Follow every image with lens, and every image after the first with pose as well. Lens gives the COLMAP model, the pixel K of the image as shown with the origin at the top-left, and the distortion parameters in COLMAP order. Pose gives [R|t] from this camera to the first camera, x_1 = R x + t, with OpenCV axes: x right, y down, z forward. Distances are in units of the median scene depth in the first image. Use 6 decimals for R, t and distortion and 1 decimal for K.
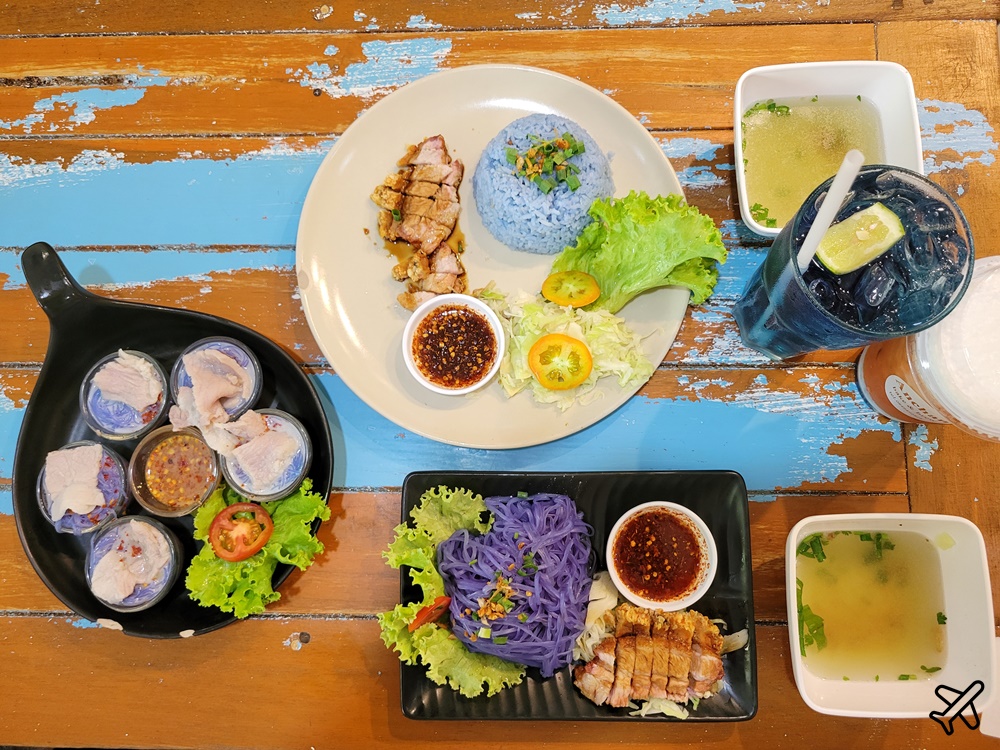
lens RADIAL K [[764.7, 0, 500.0], [0, 764.7, 375.0], [0, 0, 1]] dist [0.030524, -0.000149]
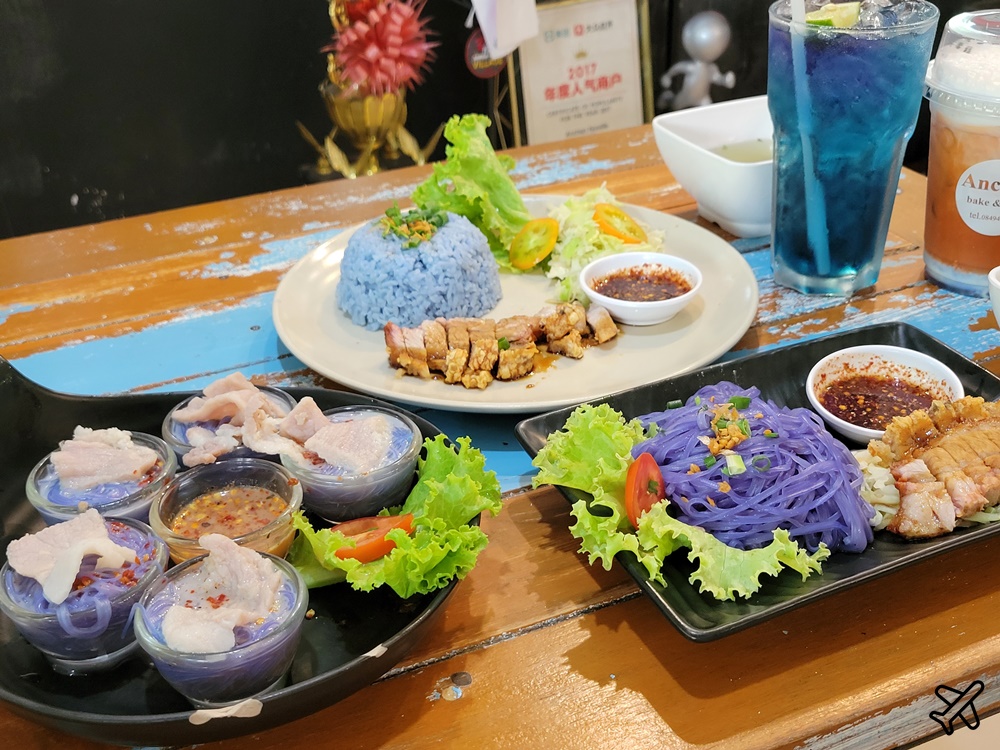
lens RADIAL K [[1177.6, 0, 500.0], [0, 1177.6, 375.0], [0, 0, 1]] dist [0.011204, 0.043696]
pose [[0.915723, -0.198366, 0.349432, -0.474189], [0.398407, 0.561198, -0.725485, 0.831804], [-0.052189, 0.803559, 0.592933, 0.323587]]
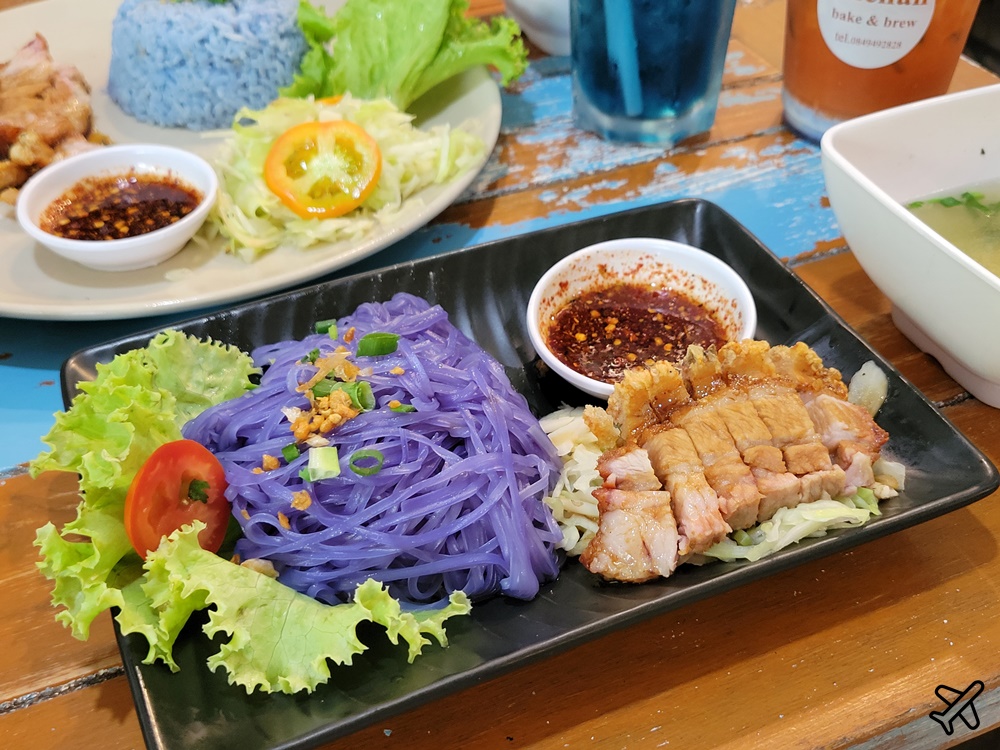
lens RADIAL K [[1177.6, 0, 500.0], [0, 1177.6, 375.0], [0, 0, 1]] dist [0.011204, 0.043696]
pose [[0.918835, -0.231596, 0.319539, -0.106319], [0.386788, 0.689220, -0.612675, 0.633020], [-0.078340, 0.686541, 0.722858, 0.467837]]
